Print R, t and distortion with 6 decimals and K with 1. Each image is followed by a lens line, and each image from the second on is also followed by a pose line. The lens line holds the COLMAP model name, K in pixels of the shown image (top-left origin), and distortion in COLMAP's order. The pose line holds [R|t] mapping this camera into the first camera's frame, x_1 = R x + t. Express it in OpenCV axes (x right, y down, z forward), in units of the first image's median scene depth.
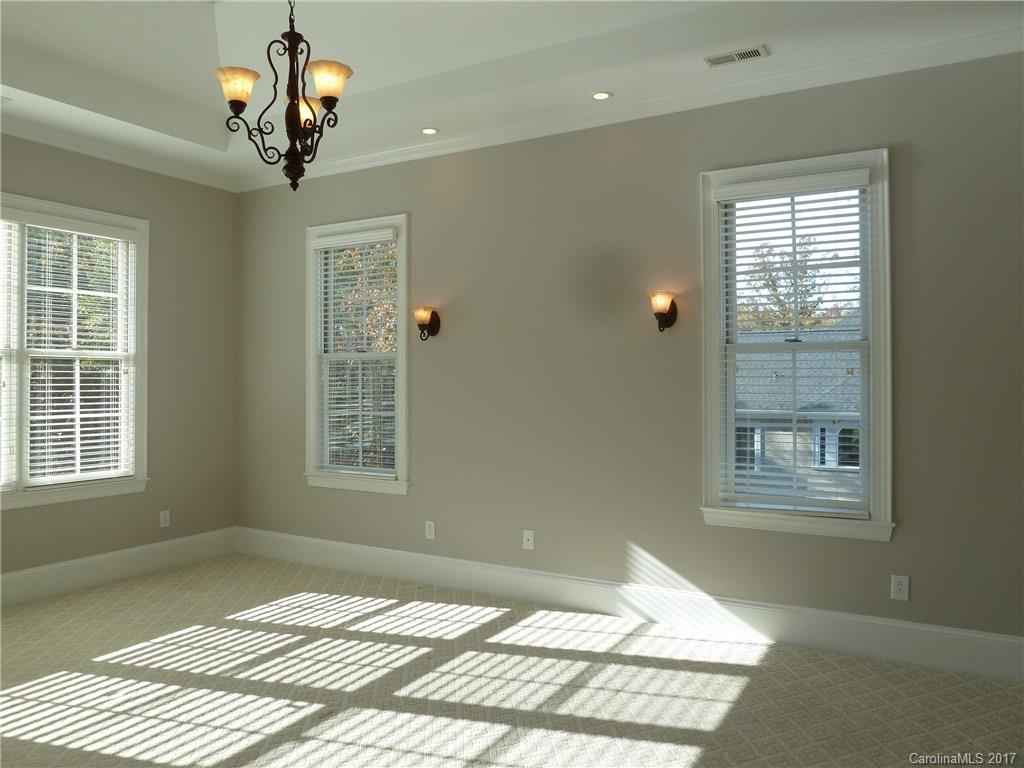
lens RADIAL K [[759.9, 0, 477.0], [0, 759.9, 379.8], [0, 0, 1]] dist [-0.018318, 0.004682]
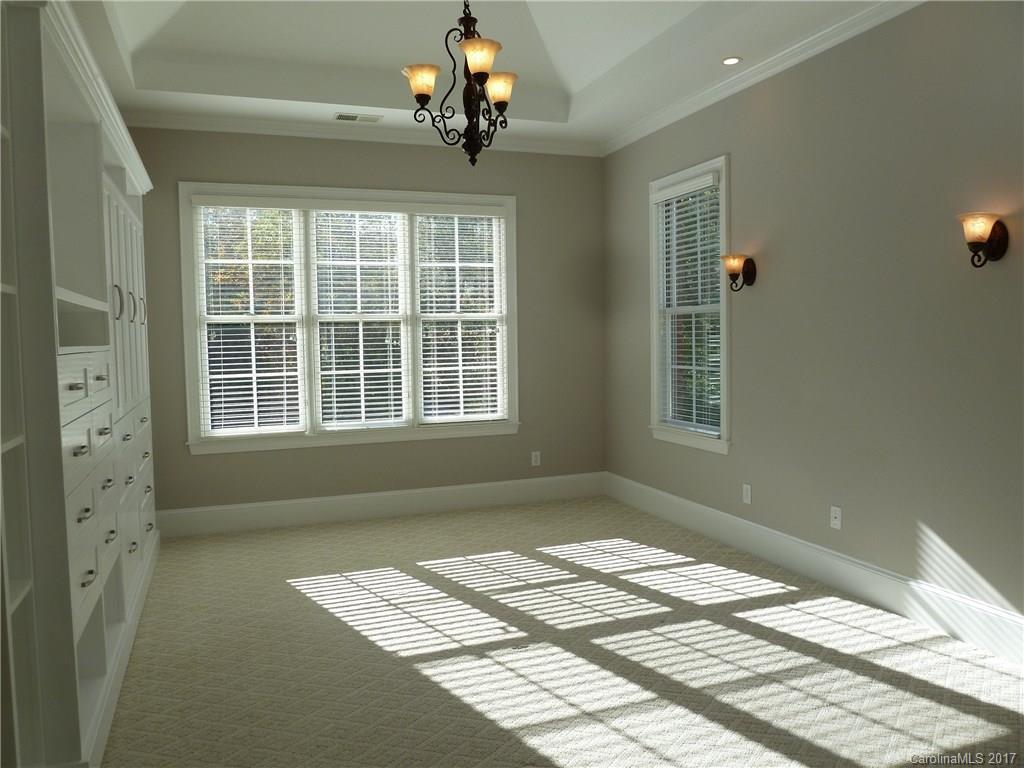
lens RADIAL K [[759.9, 0, 508.4], [0, 759.9, 388.2], [0, 0, 1]] dist [-0.018318, 0.004682]
pose [[0.789036, 0.027613, -0.613726, 0.300766], [0.018700, 0.997447, 0.068919, -0.002640], [0.614062, -0.065856, 0.786506, 0.095104]]
